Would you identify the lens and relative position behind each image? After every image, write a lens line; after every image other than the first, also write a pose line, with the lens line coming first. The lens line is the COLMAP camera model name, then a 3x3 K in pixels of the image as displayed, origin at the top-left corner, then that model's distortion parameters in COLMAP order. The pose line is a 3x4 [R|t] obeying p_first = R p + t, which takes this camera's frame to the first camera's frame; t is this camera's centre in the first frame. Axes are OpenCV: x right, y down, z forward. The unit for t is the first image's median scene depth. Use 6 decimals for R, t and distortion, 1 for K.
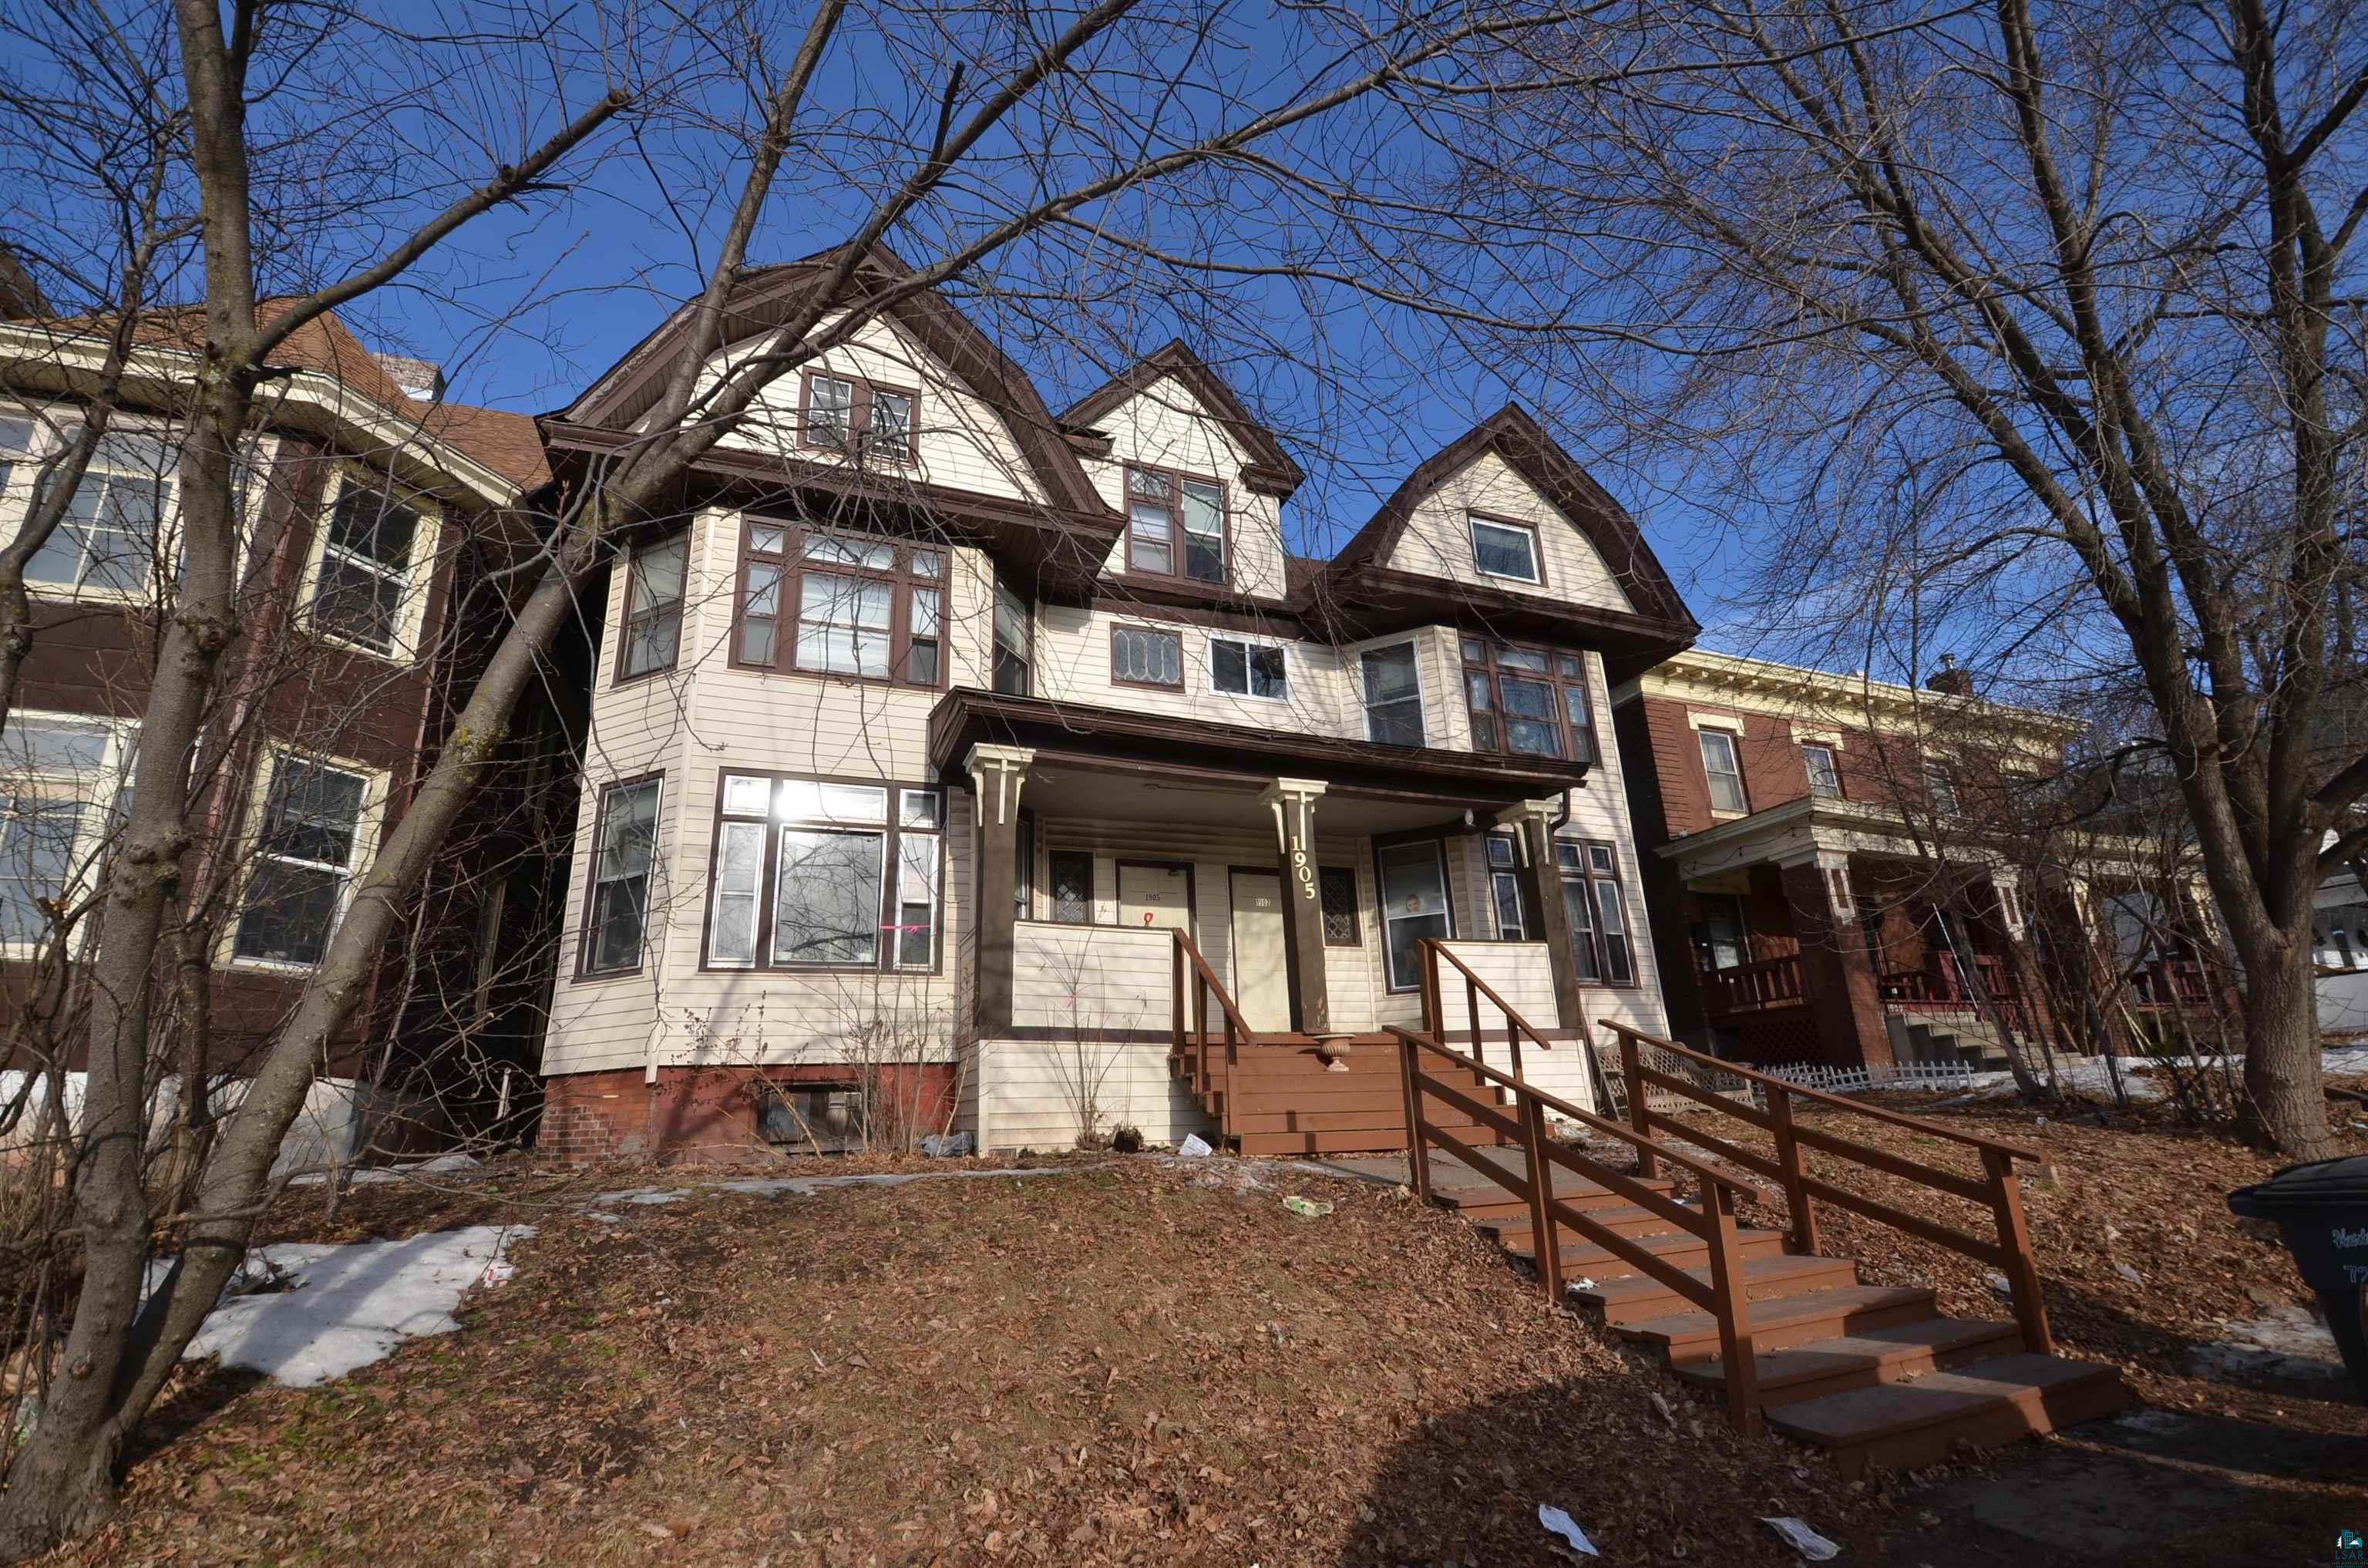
lens RADIAL K [[1028.2, 0, 1174.0], [0, 1028.2, 814.1], [0, 0, 1]] dist [0.023374, -0.028528]
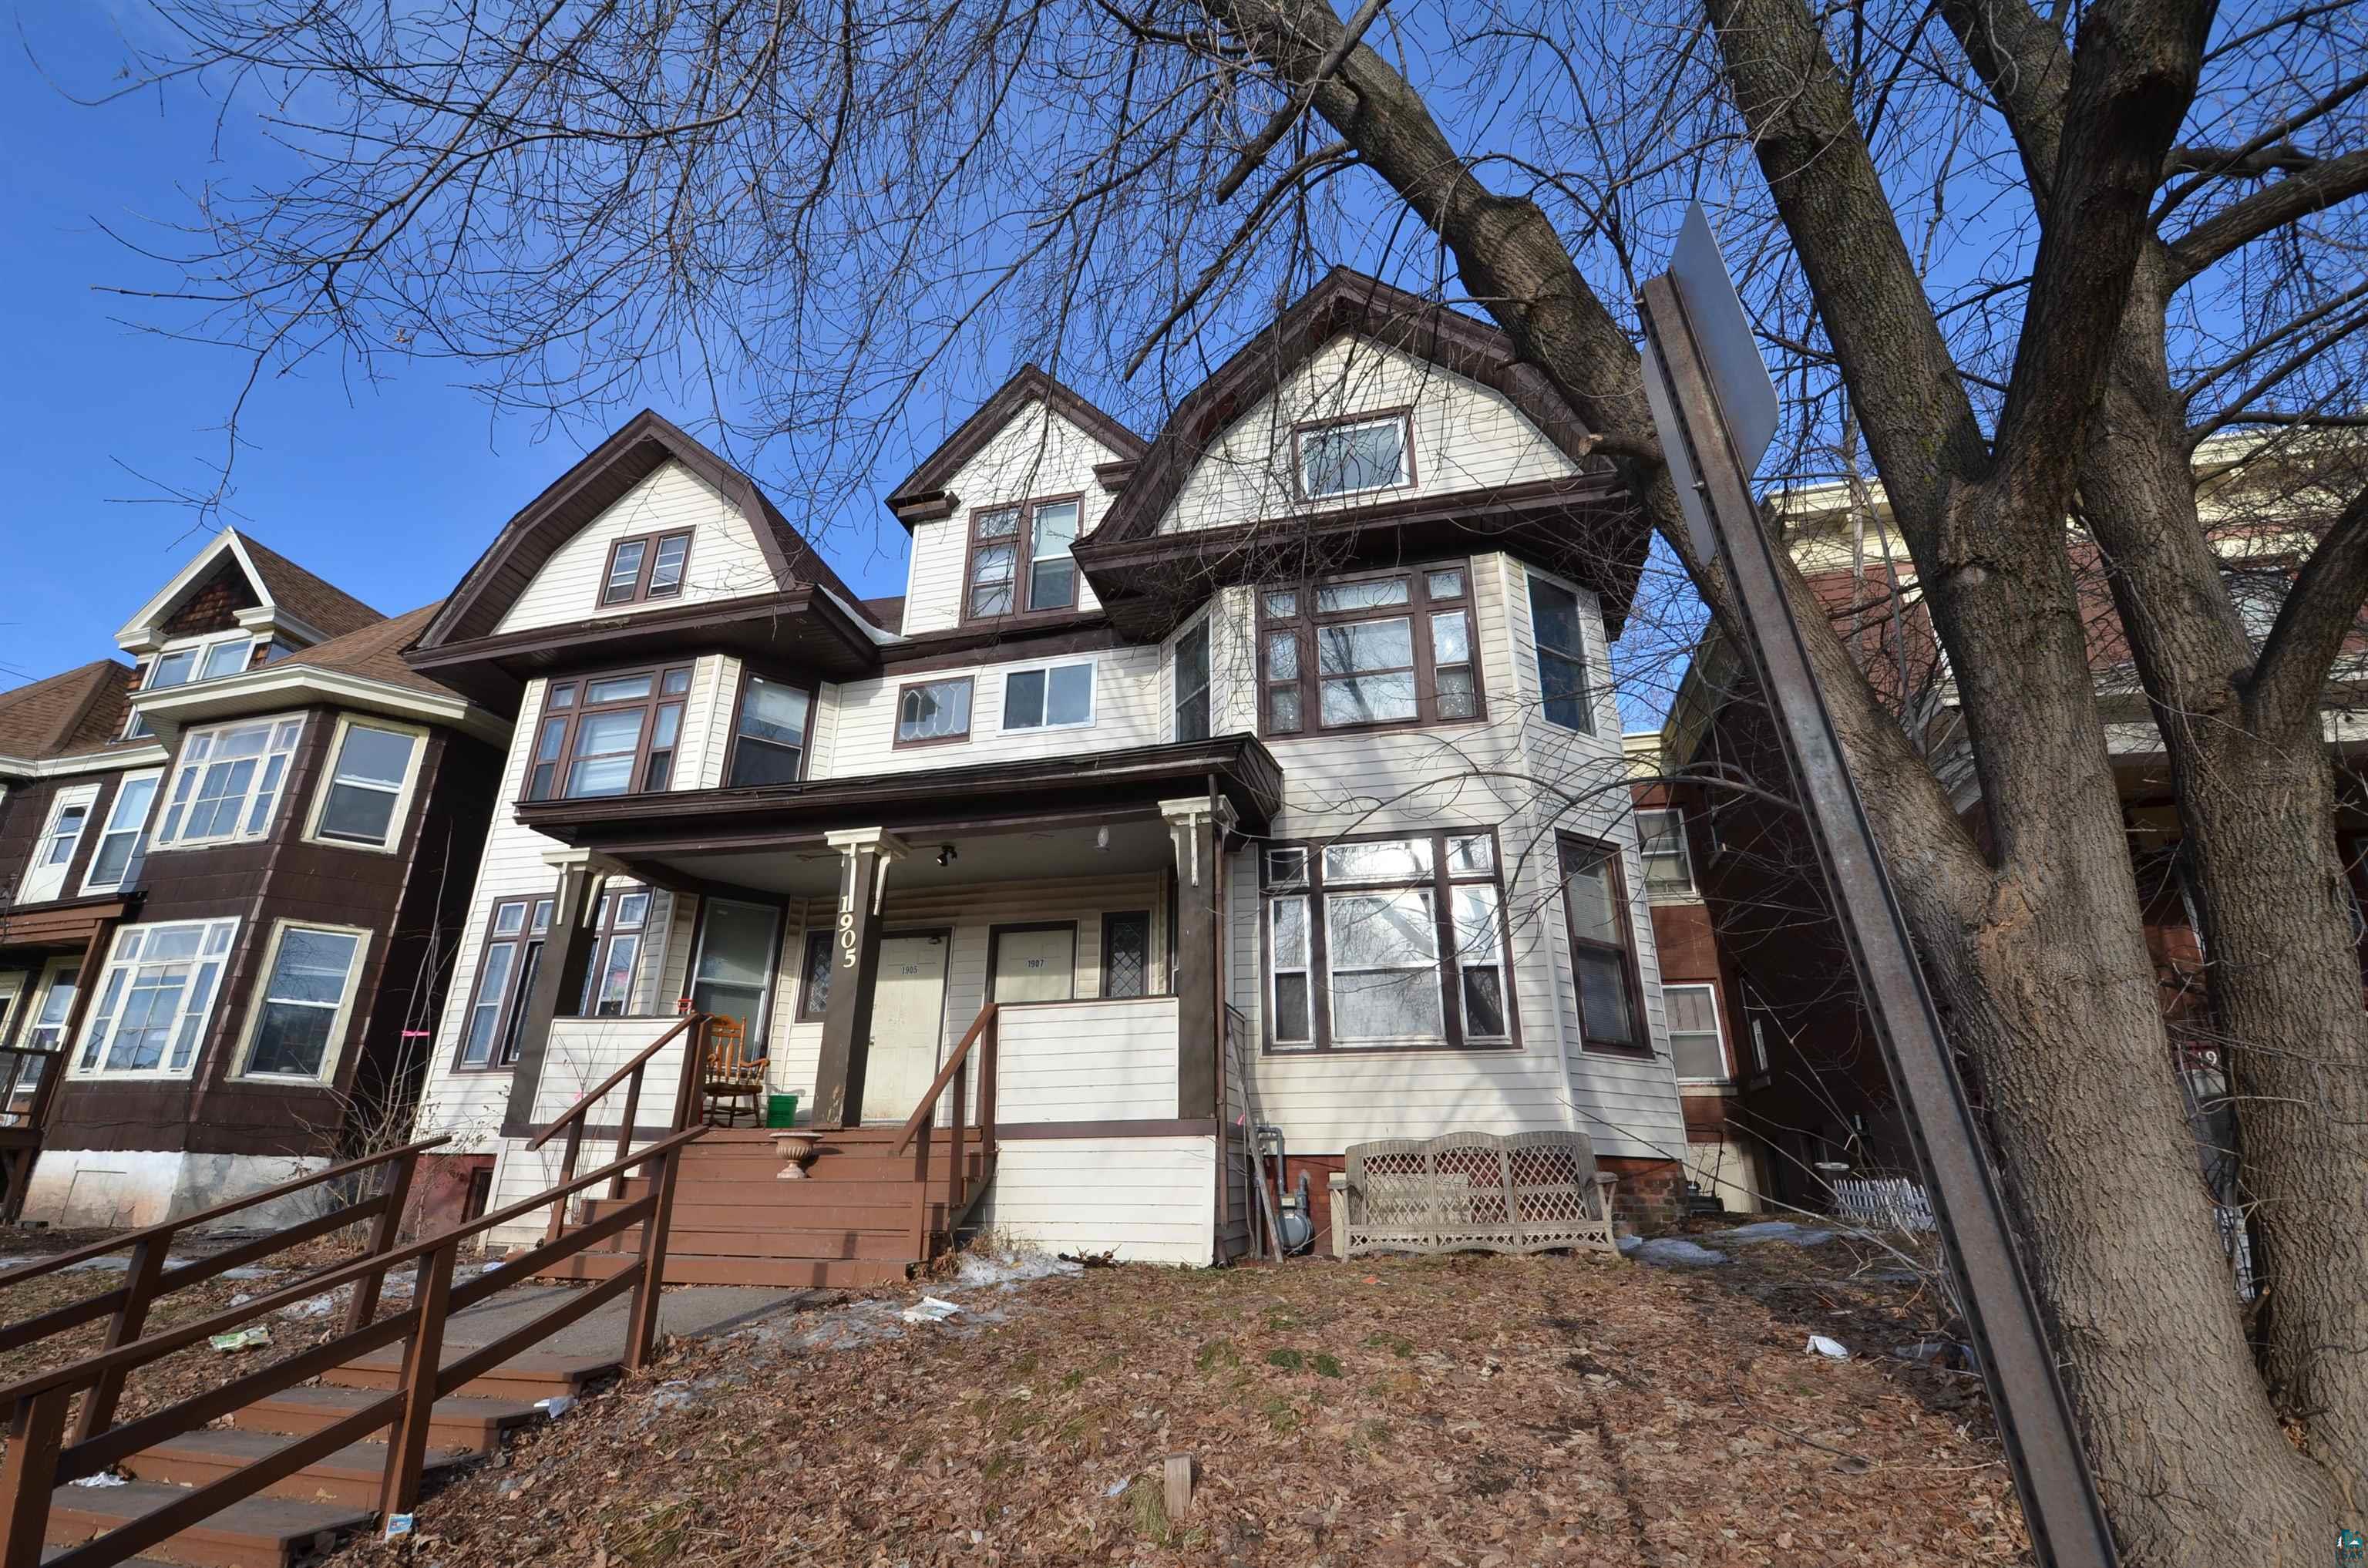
lens RADIAL K [[1028.2, 0, 1174.0], [0, 1028.2, 814.1], [0, 0, 1]] dist [0.023374, -0.028528]
pose [[0.811489, -0.162441, -0.561336, 0.660153], [0.133246, 0.986718, -0.092913, 0.055847], [0.568974, 0.000602, 0.822356, 0.349972]]
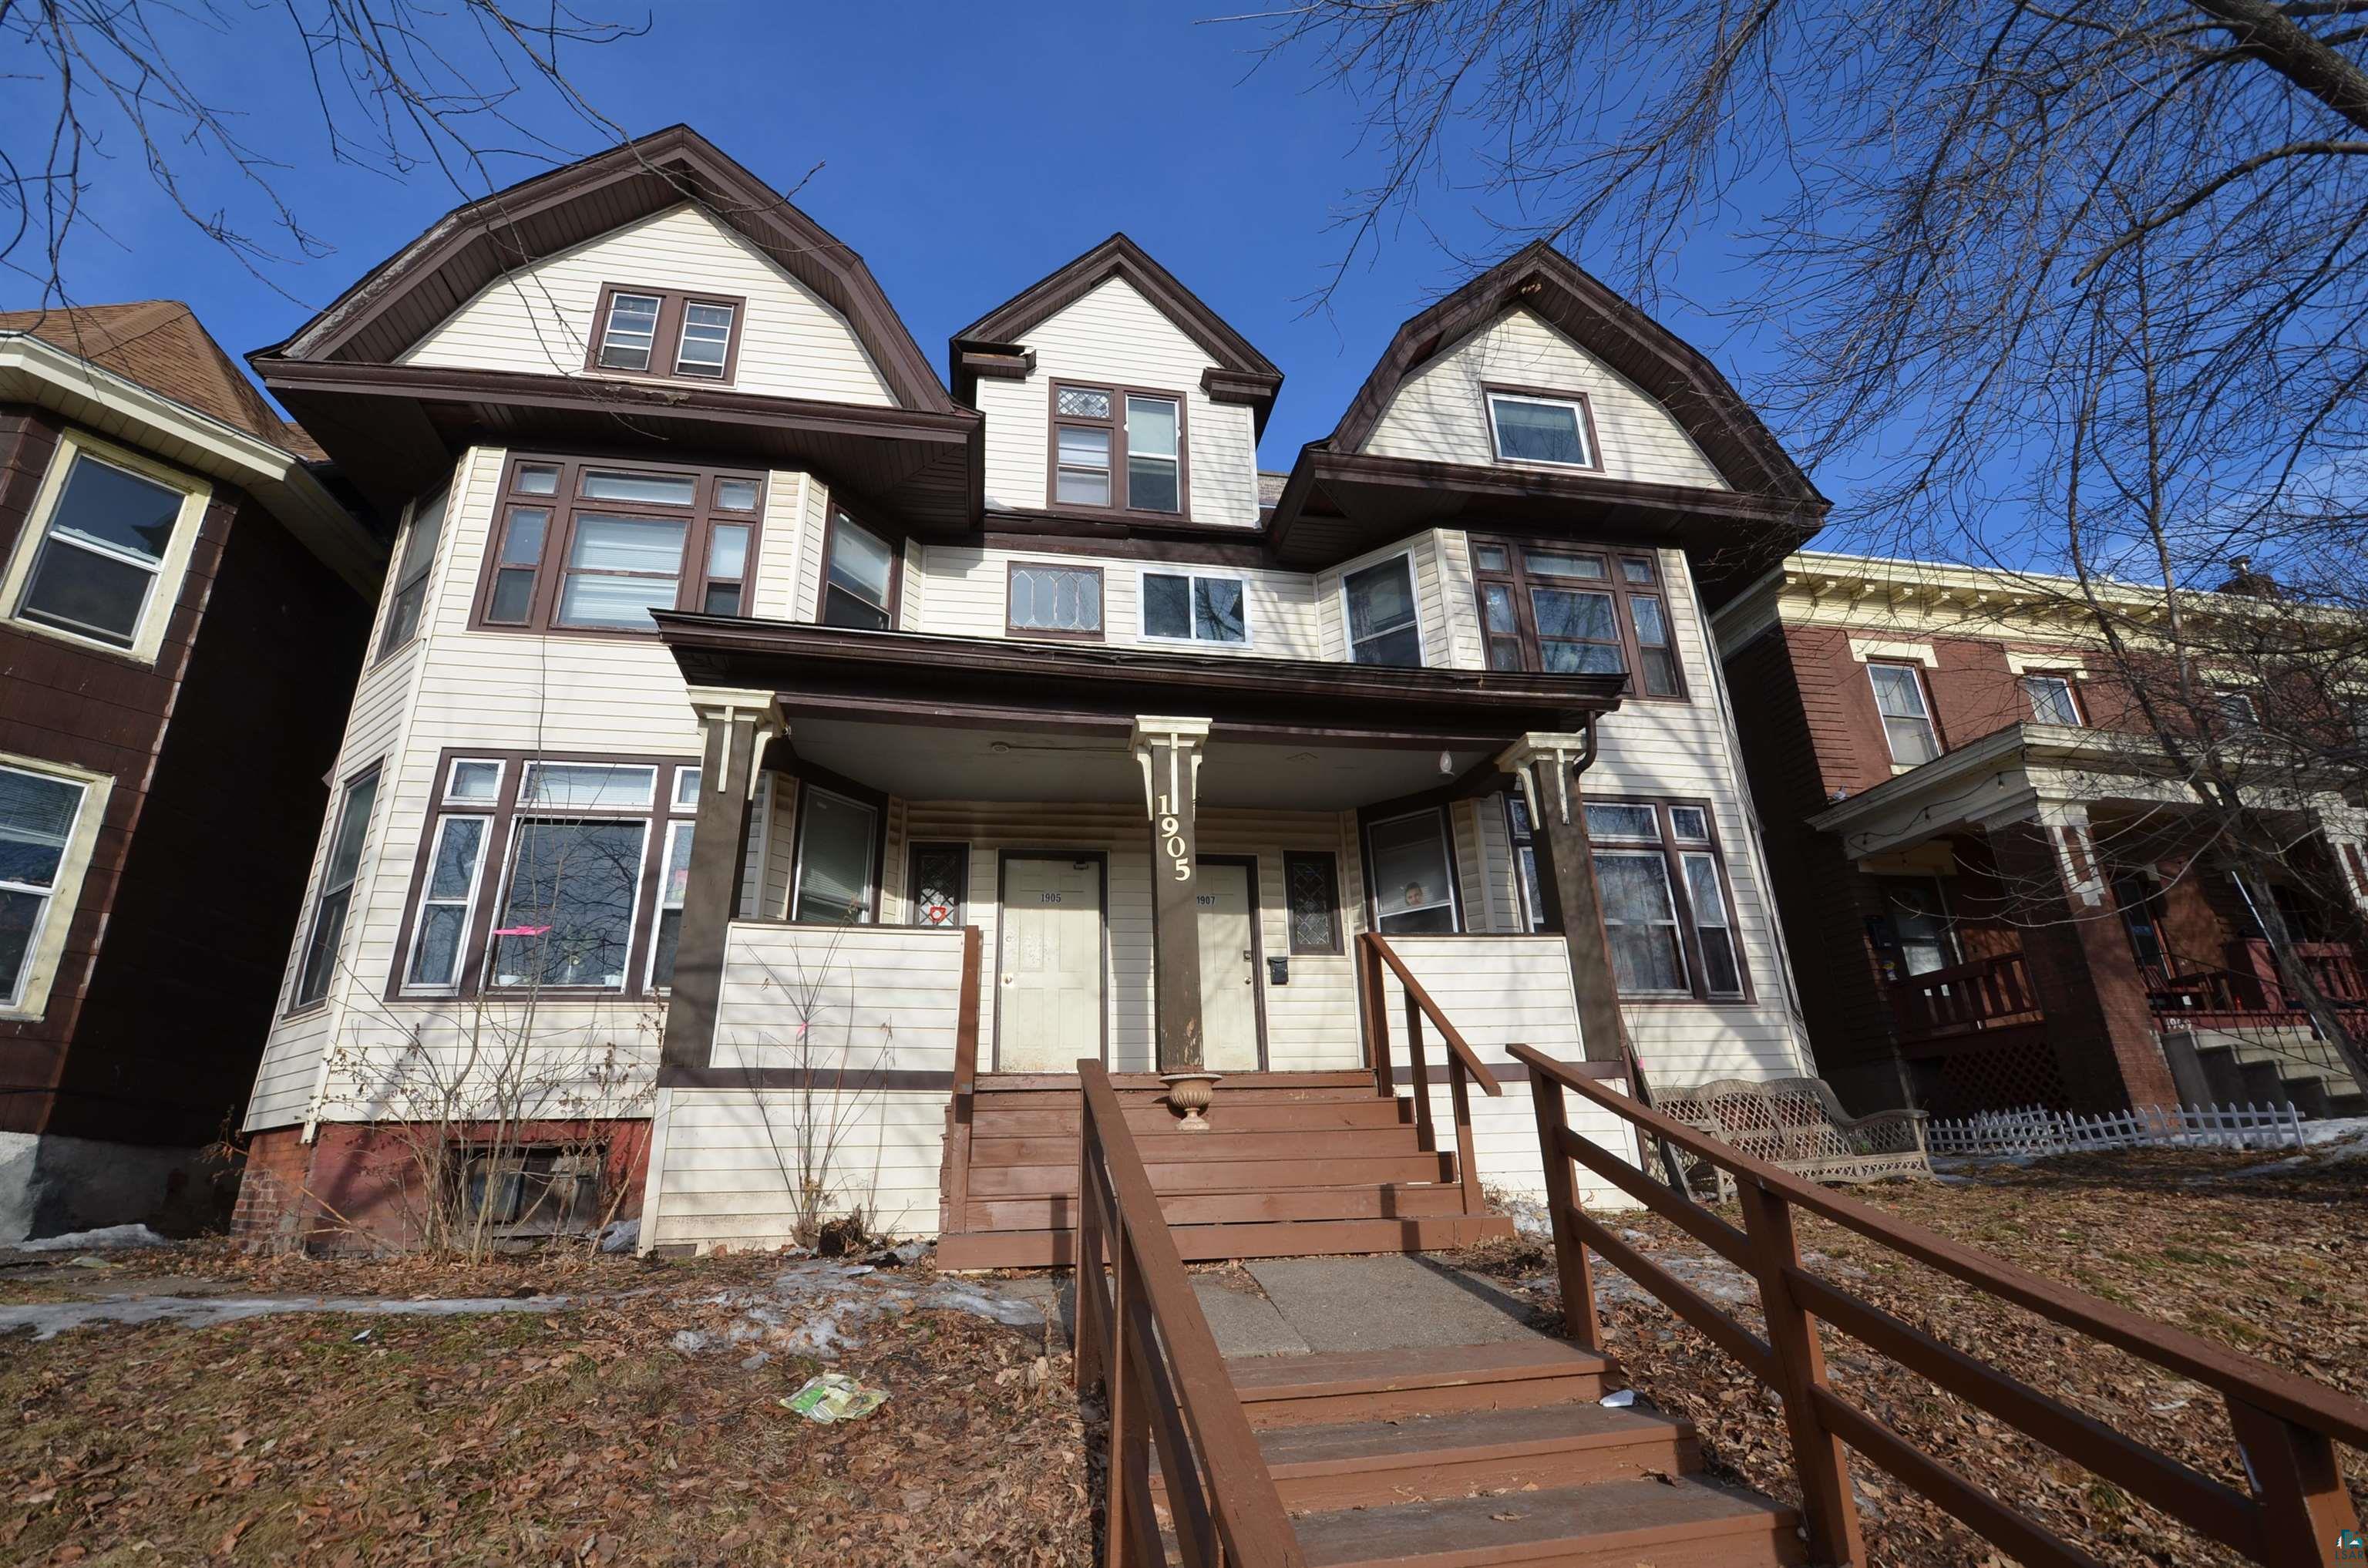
lens RADIAL K [[1028.2, 0, 1174.0], [0, 1028.2, 814.1], [0, 0, 1]] dist [0.023374, -0.028528]
pose [[0.981467, -0.055549, -0.183406, 0.200818], [0.048782, 0.997959, -0.041210, 0.050471], [0.185321, 0.031499, 0.982173, 0.235137]]
